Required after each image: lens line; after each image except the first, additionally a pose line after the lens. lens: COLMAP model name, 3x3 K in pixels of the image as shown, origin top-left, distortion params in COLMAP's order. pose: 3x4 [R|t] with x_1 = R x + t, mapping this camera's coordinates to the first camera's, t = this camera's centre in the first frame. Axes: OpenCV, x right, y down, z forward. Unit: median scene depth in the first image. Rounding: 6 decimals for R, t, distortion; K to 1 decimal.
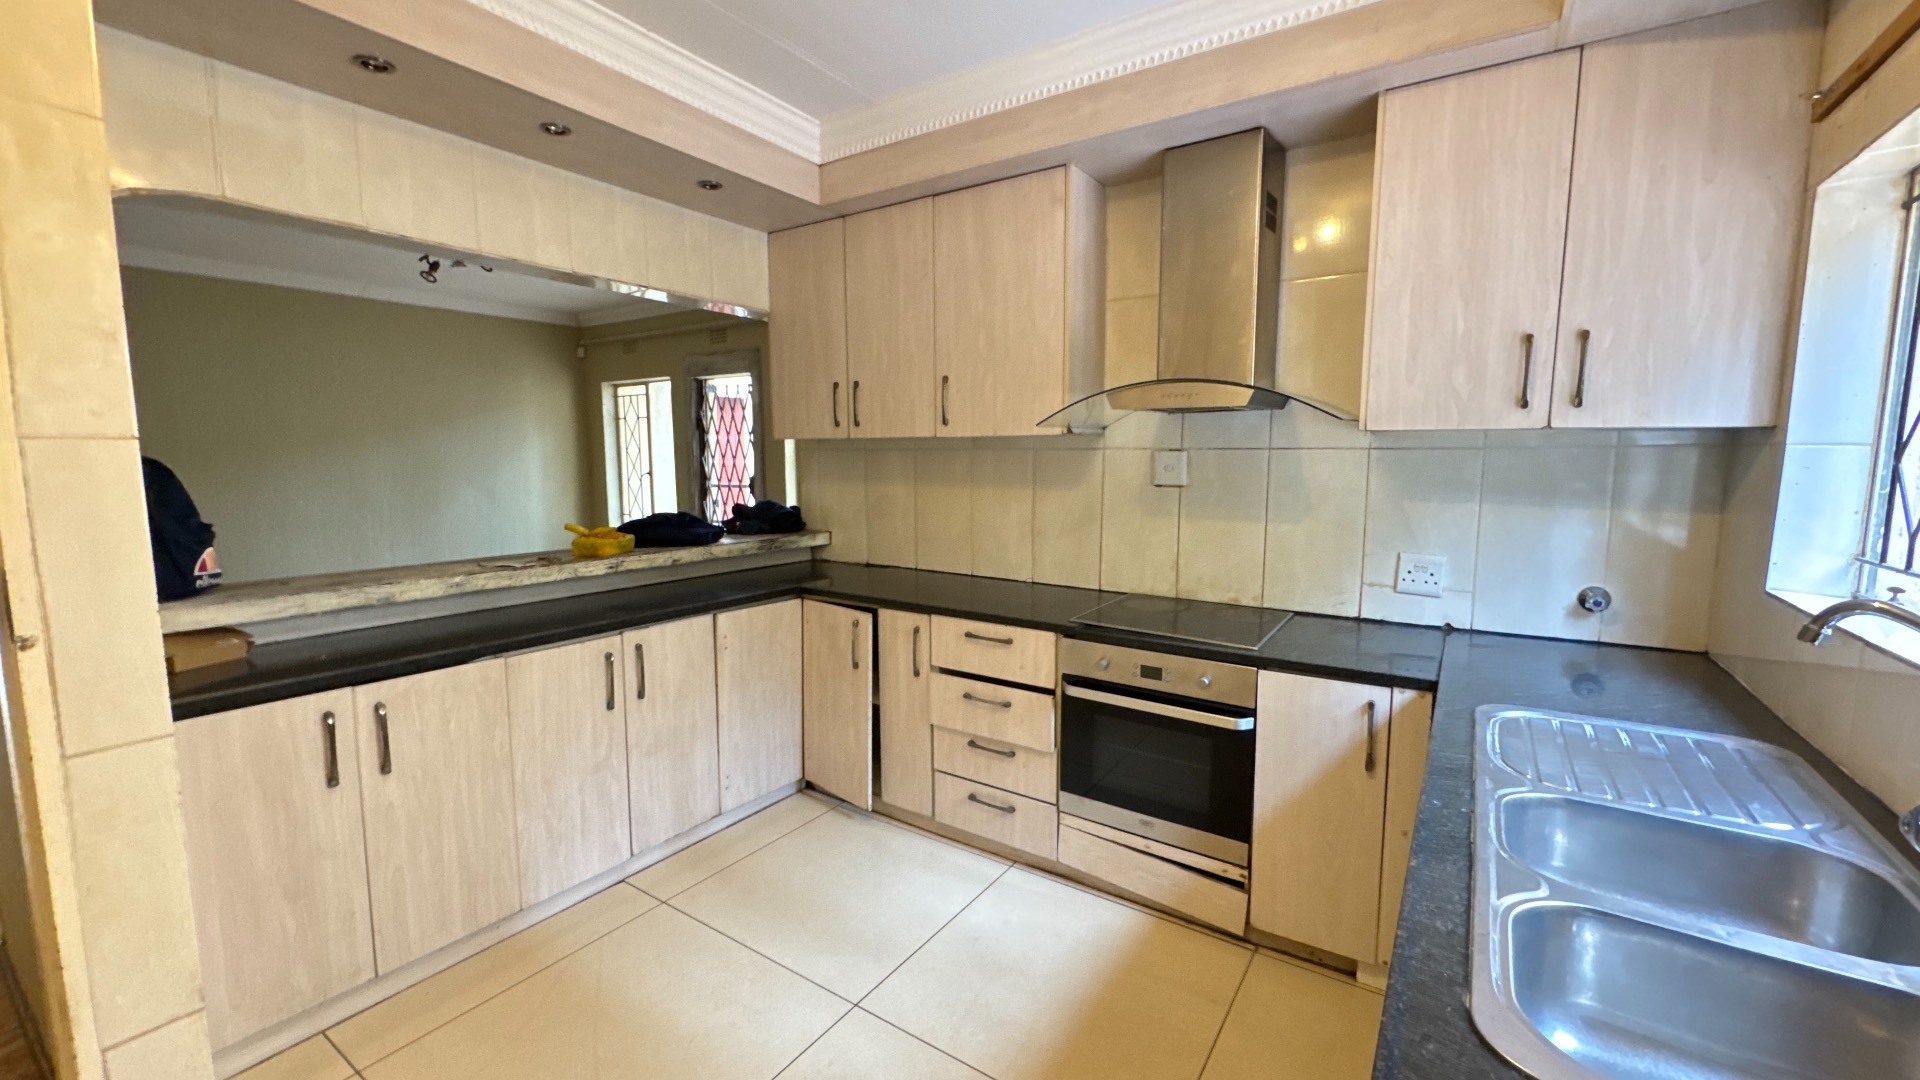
lens RADIAL K [[761.0, 0, 961.3], [0, 761.0, 538.2], [0, 0, 1]] dist [-0.006756, 0.000026]
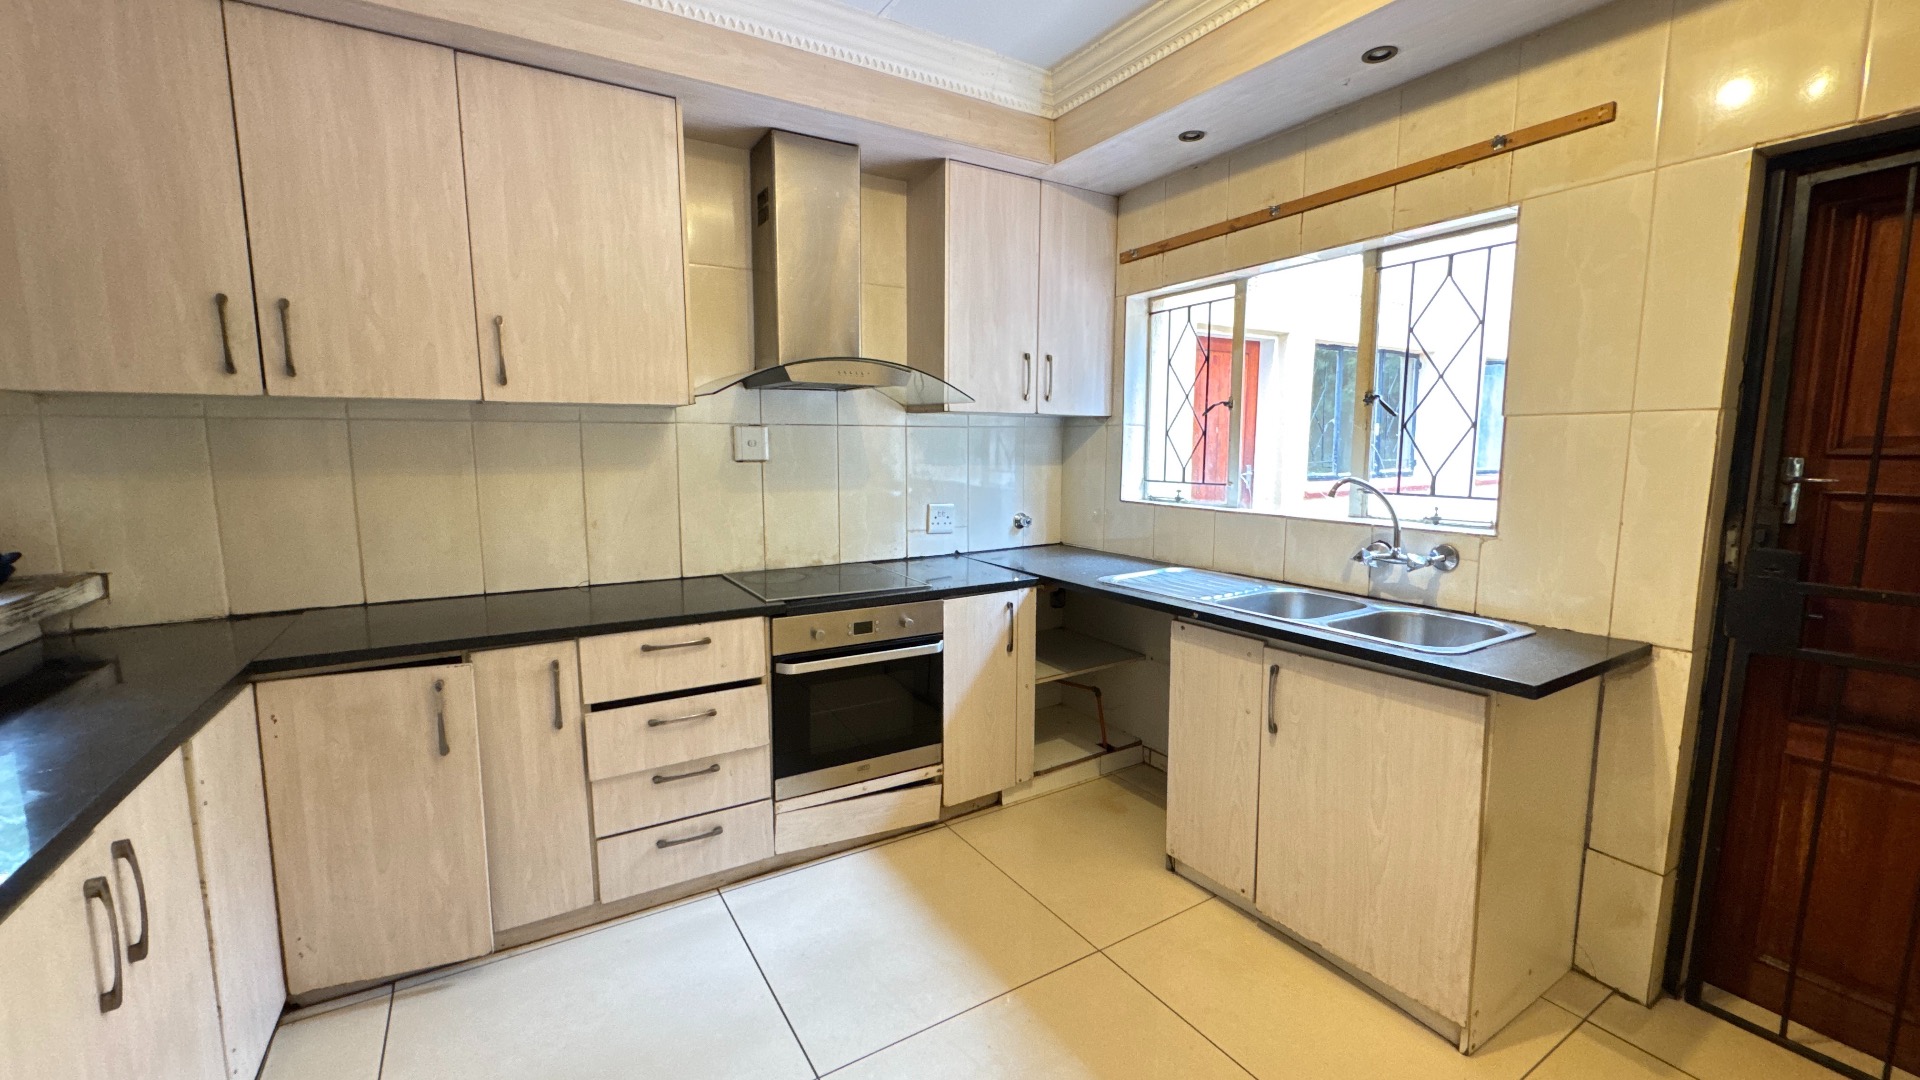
lens RADIAL K [[761.0, 0, 960.5], [0, 761.0, 536.9], [0, 0, 1]] dist [-0.006756, 0.000026]
pose [[0.413715, -0.111056, 0.903608, -0.574935], [0.102492, 0.991904, 0.074982, -0.017125], [-0.904619, 0.061591, 0.421748, 0.353866]]
